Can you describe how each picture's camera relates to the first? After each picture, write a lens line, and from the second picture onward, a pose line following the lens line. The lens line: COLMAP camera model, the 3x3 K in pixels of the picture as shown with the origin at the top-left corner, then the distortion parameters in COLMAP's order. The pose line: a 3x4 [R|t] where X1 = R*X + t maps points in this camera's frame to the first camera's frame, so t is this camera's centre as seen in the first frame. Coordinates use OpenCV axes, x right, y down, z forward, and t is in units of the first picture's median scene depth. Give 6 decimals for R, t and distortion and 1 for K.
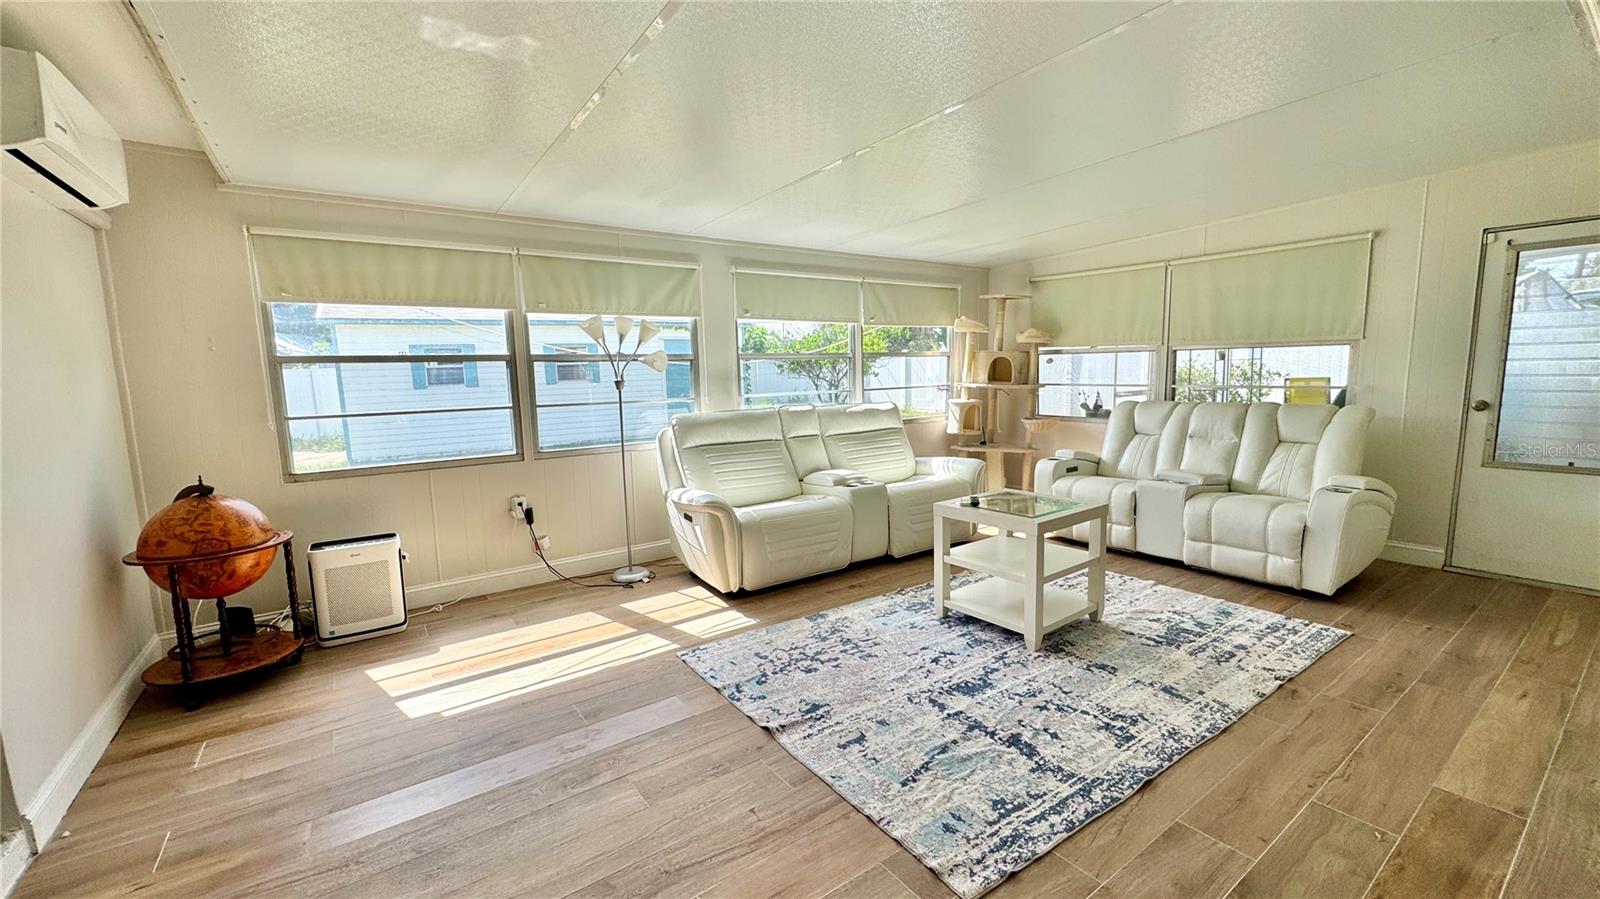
lens RADIAL K [[638.0, 0, 801.0], [0, 638.0, 447.2], [0, 0, 1]] dist [-0.003040, -0.000127]
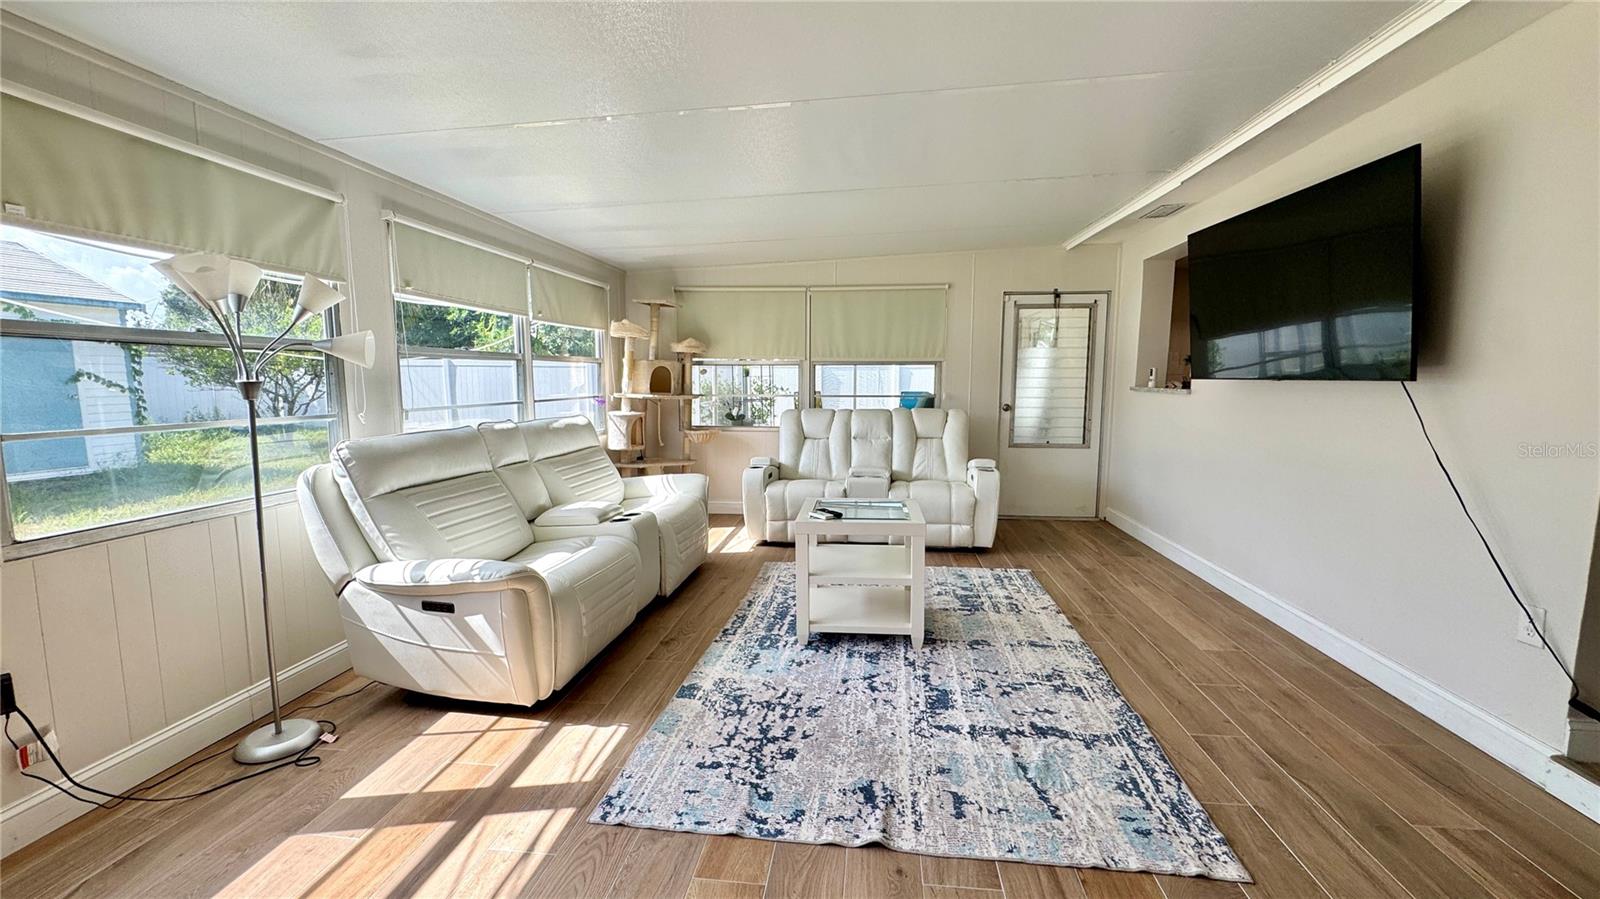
lens RADIAL K [[638.0, 0, 795.9], [0, 638.0, 447.4], [0, 0, 1]] dist [-0.003040, -0.000127]
pose [[0.676563, -0.058309, 0.734073, -0.434363], [0.076338, 0.997043, 0.008840, -0.024076], [-0.732418, 0.050057, 0.679013, 0.367659]]
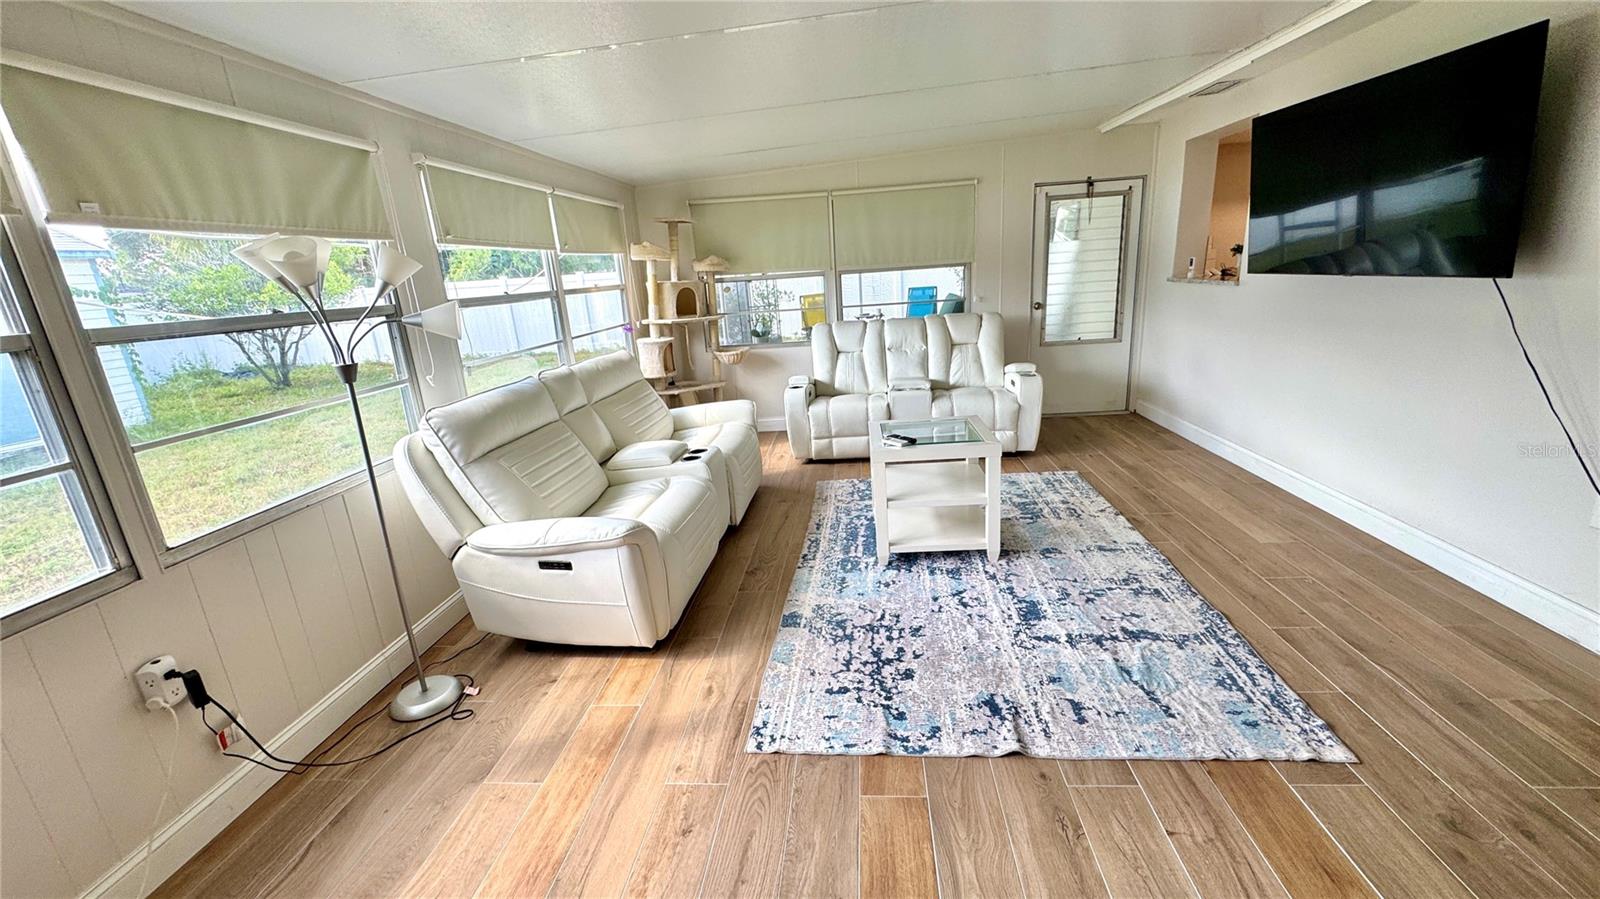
lens RADIAL K [[638.0, 0, 794.3], [0, 638.0, 446.8], [0, 0, 1]] dist [-0.003040, -0.000127]
pose [[0.655186, -0.223342, 0.721700, -0.511376], [0.144854, 0.974716, 0.170138, -0.087894], [-0.741451, -0.006931, 0.670972, 0.450809]]
